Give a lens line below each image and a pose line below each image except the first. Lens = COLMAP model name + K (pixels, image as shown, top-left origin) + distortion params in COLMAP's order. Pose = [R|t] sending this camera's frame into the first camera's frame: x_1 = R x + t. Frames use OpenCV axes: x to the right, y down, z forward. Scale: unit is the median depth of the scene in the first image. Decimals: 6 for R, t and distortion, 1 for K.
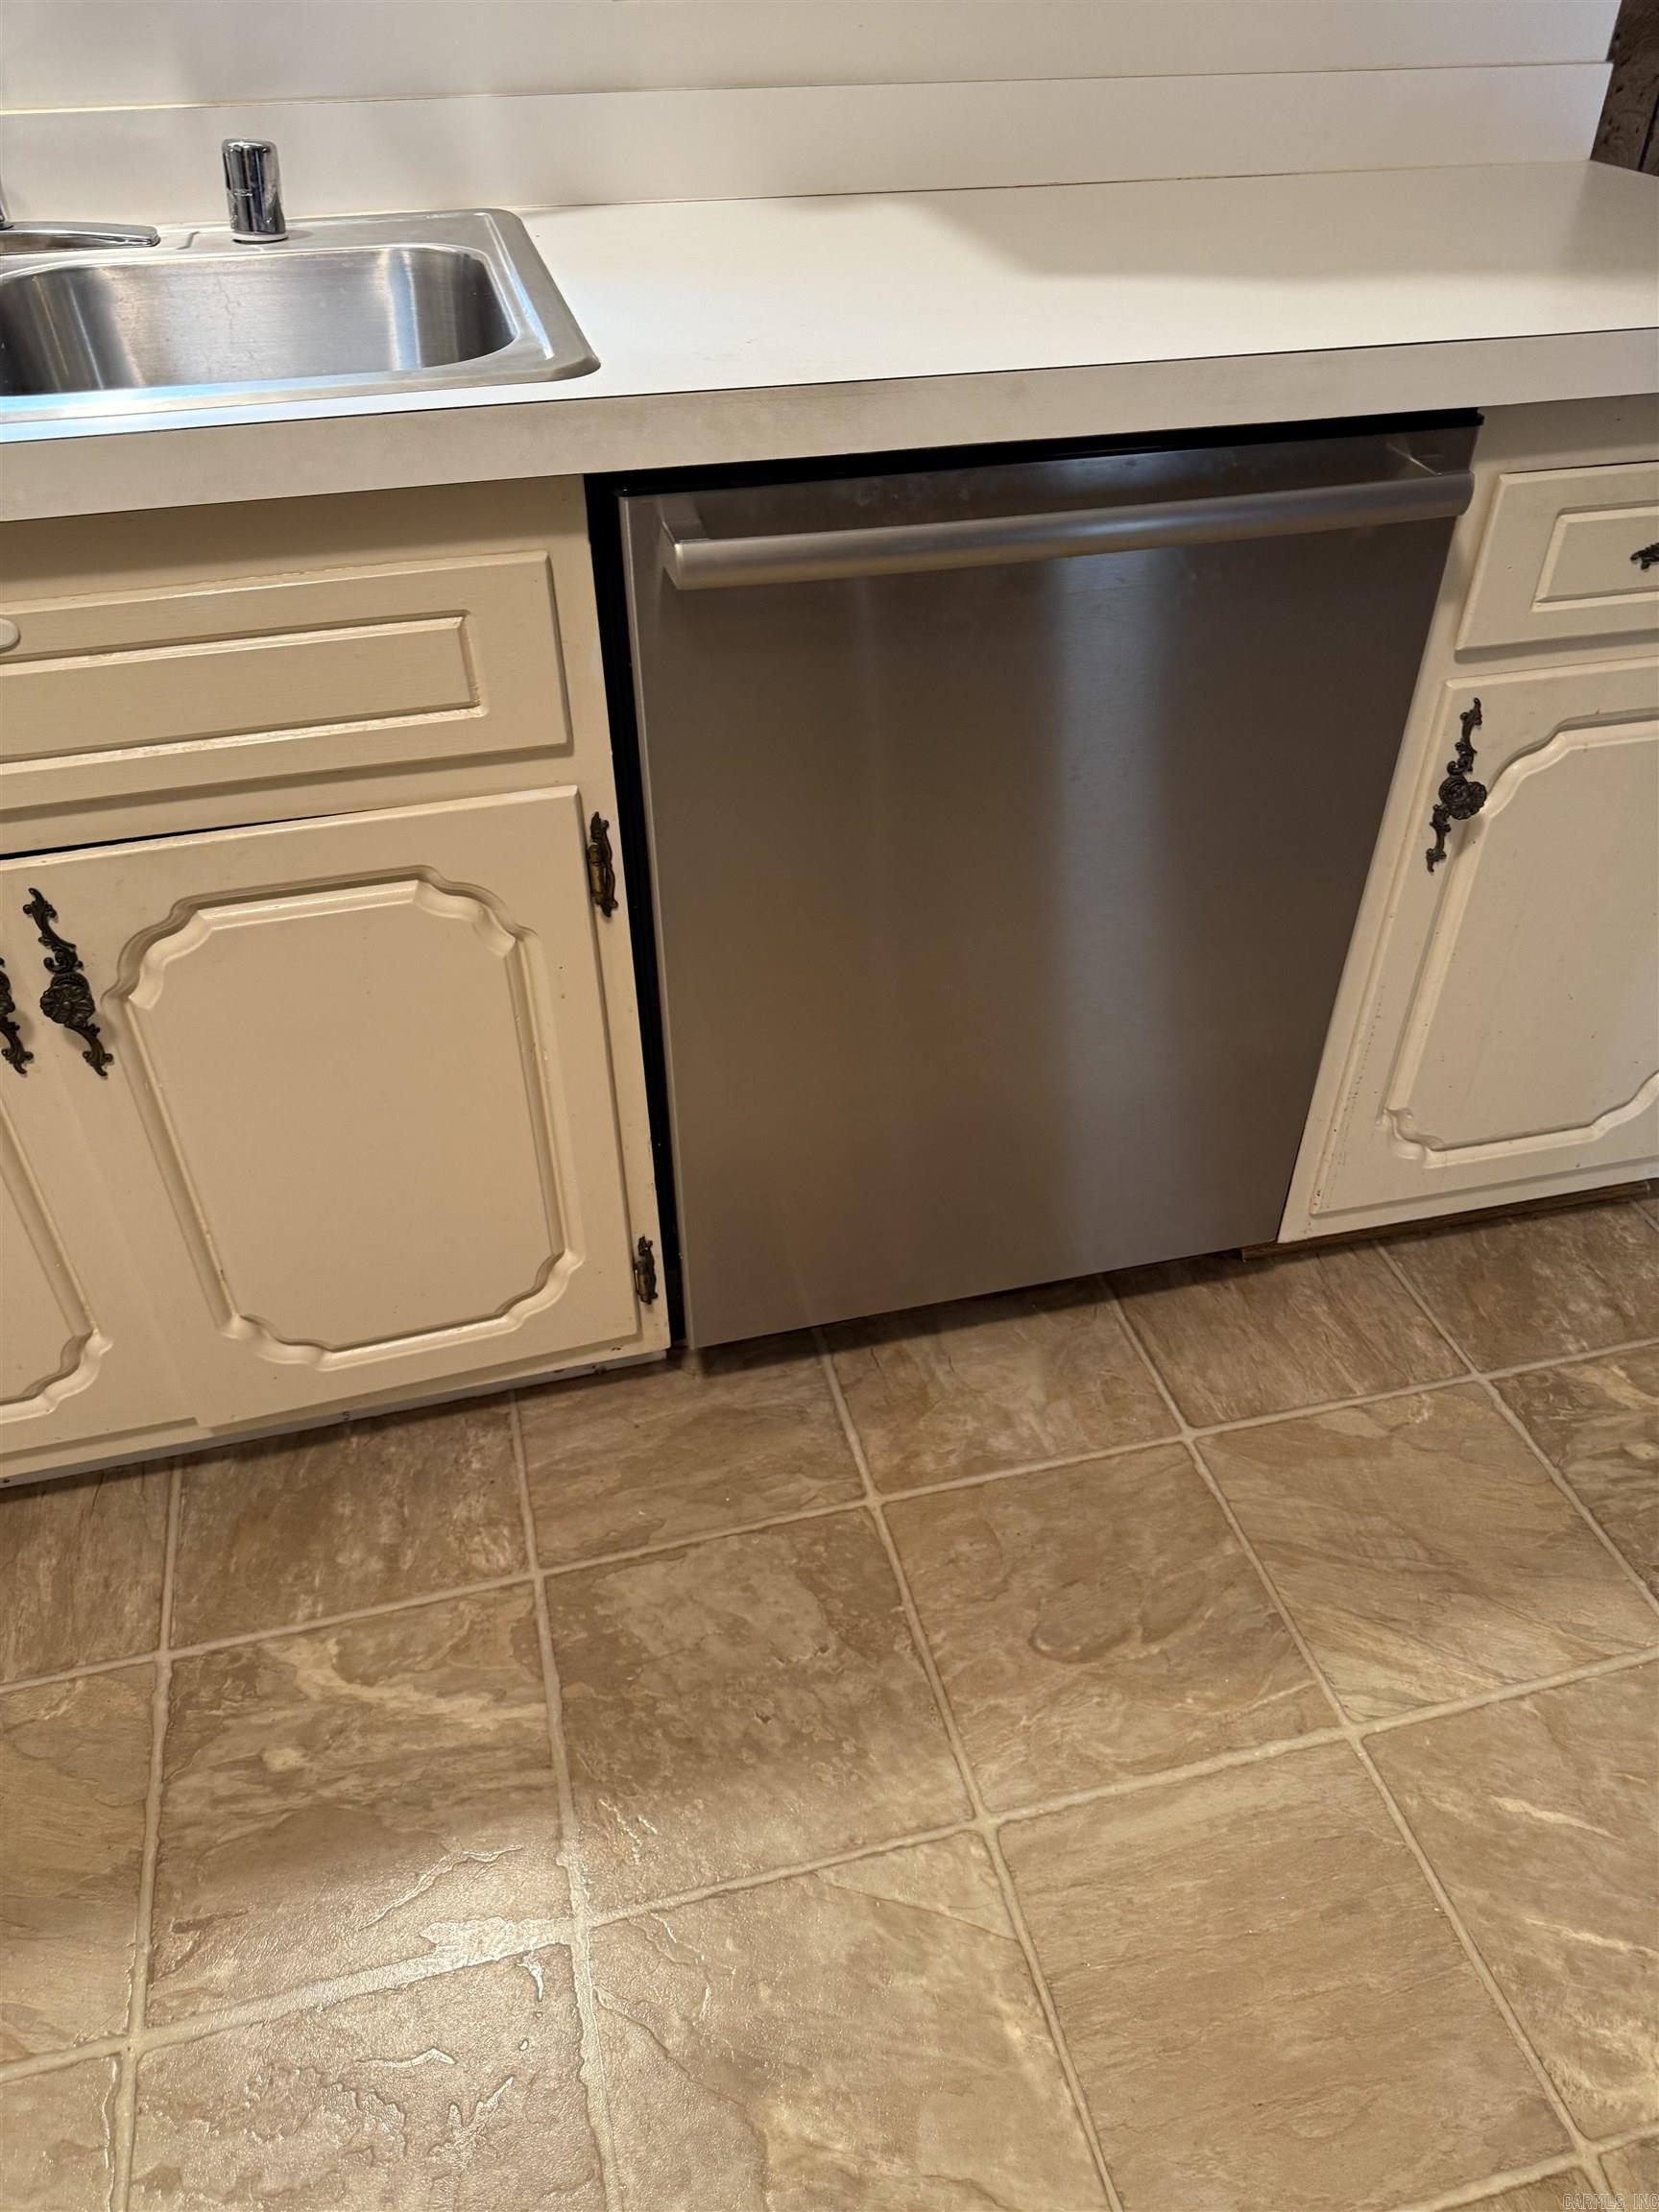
lens RADIAL K [[1556.3, 0, 821.2], [0, 1556.3, 1129.0], [0, 0, 1]] dist [0.051231, -0.062837]
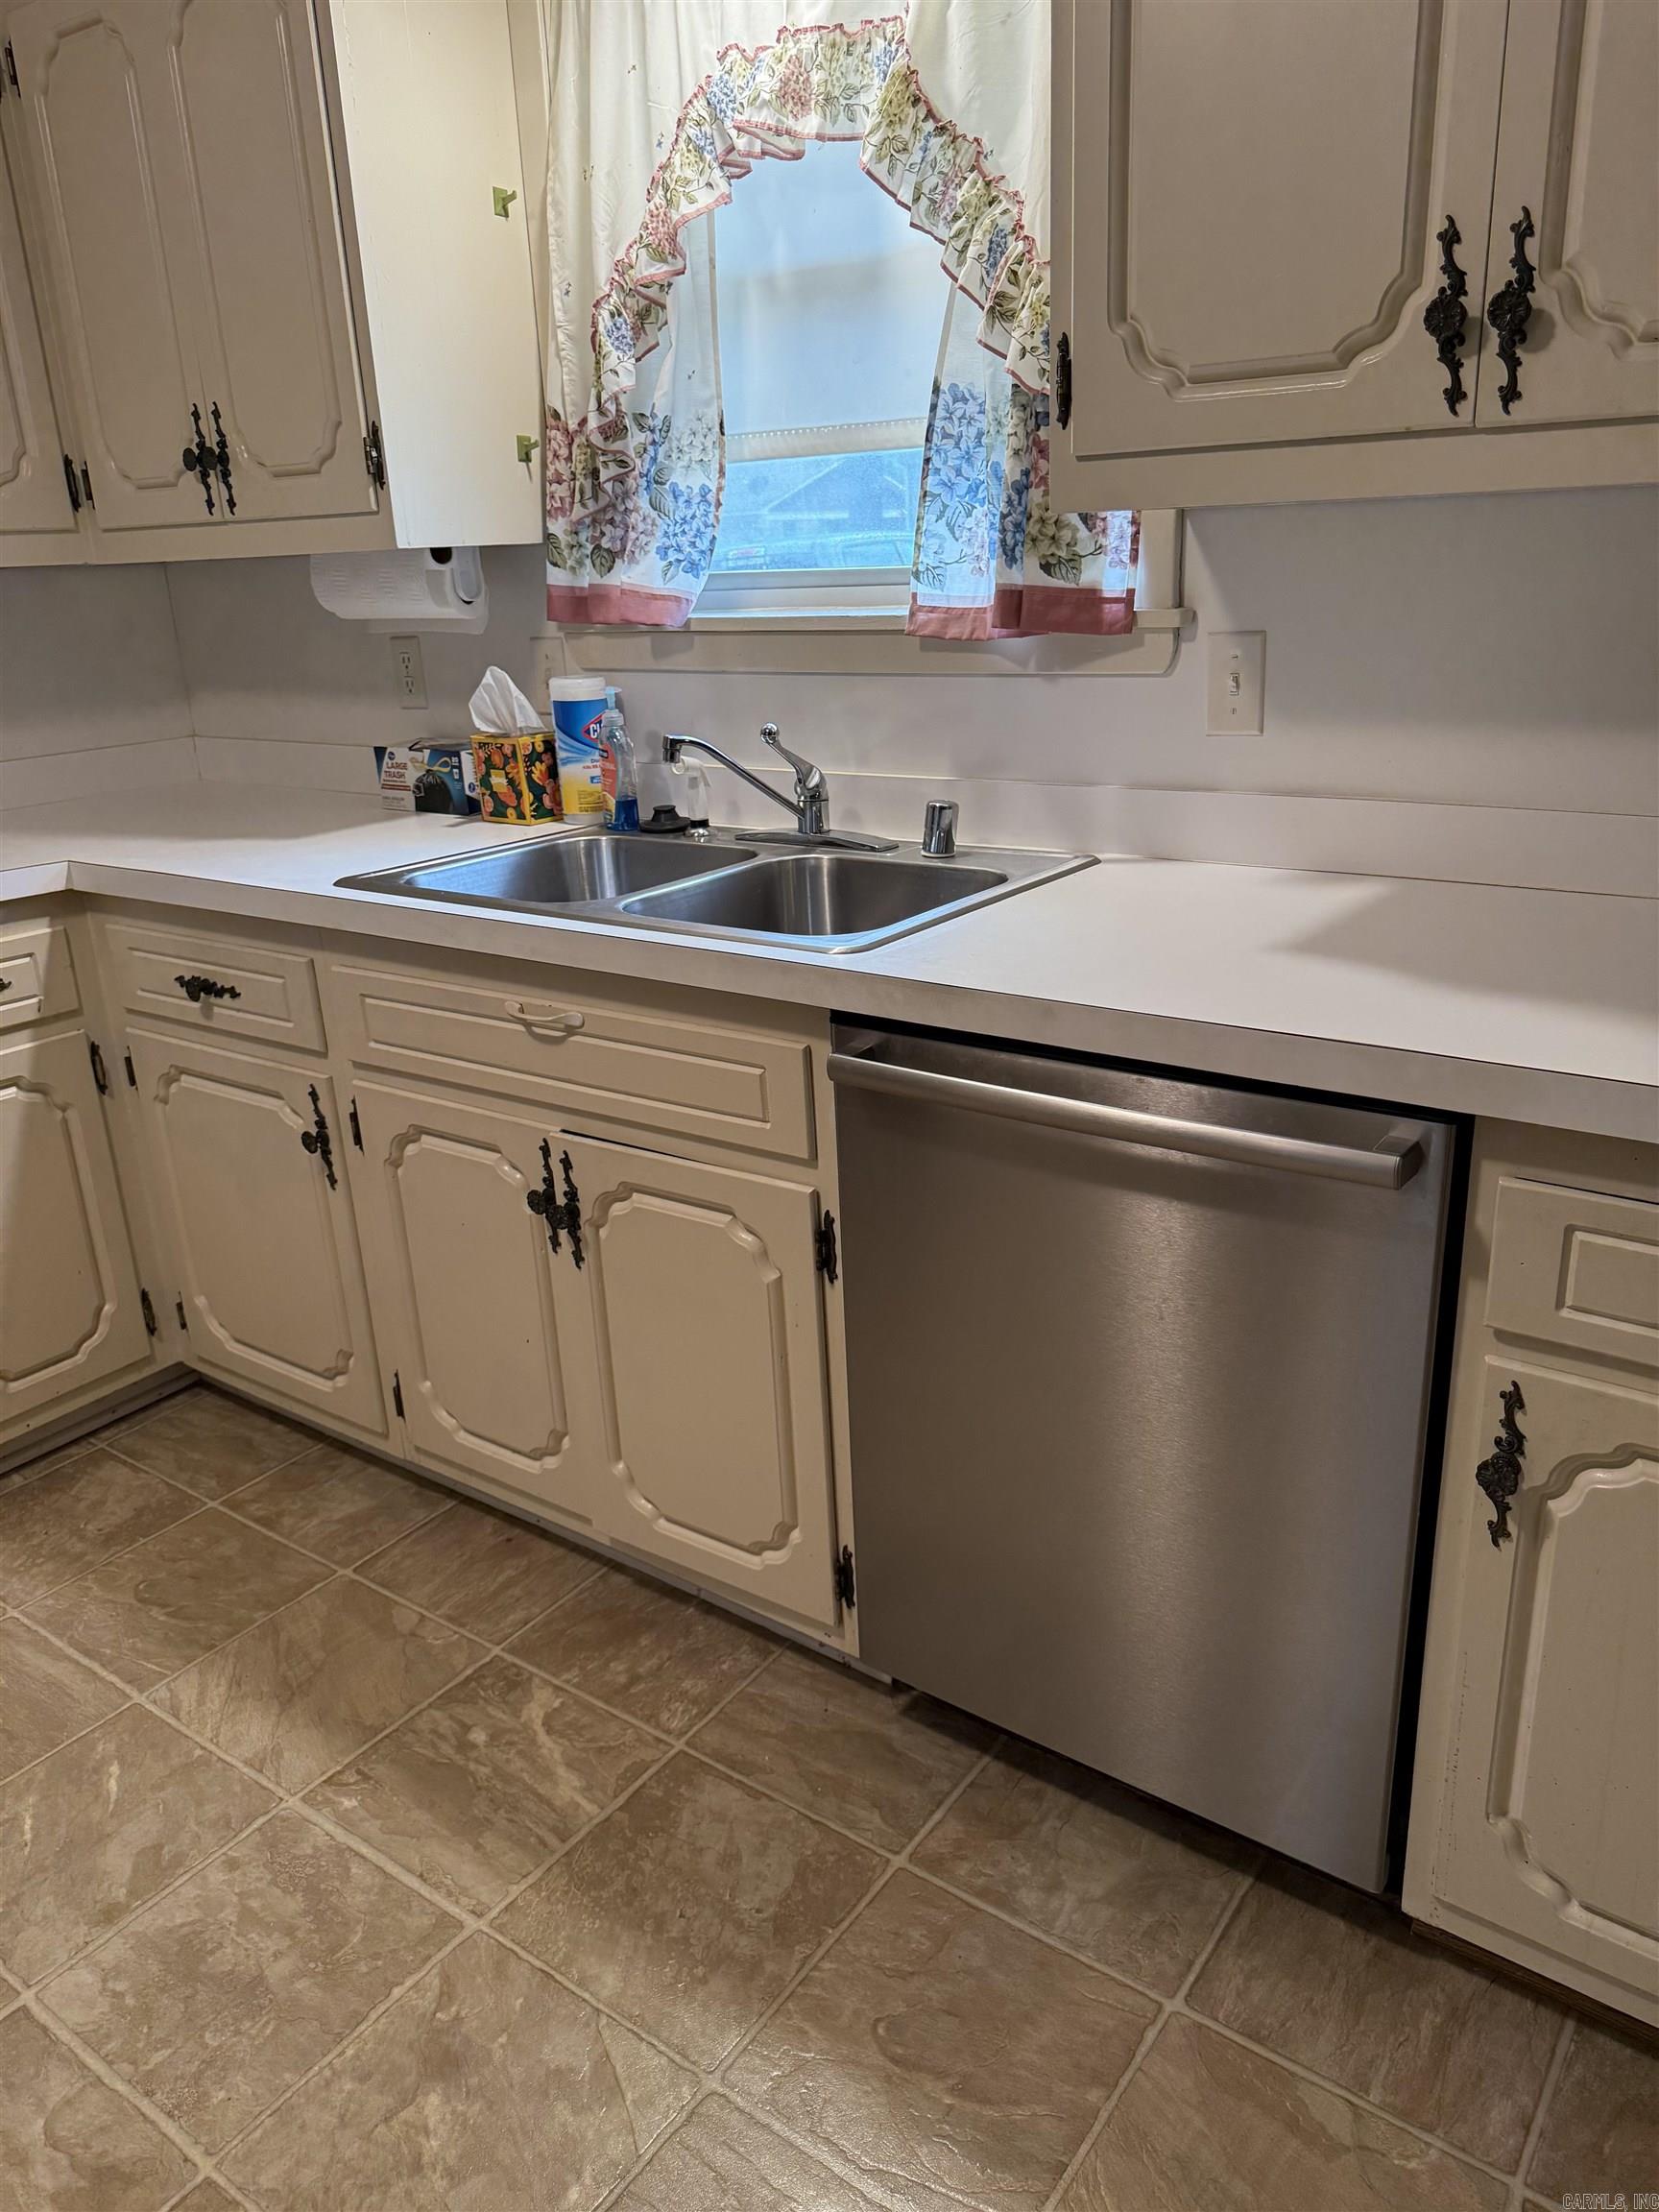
lens RADIAL K [[1582.1, 0, 829.5], [0, 1582.1, 1106.0], [0, 0, 1]] dist [0.030158, -0.042640]
pose [[0.636229, 0.236187, -0.734458, 0.796273], [-0.462722, 0.878574, -0.118304, -0.094773], [0.617334, 0.415118, 0.668263, -0.046666]]
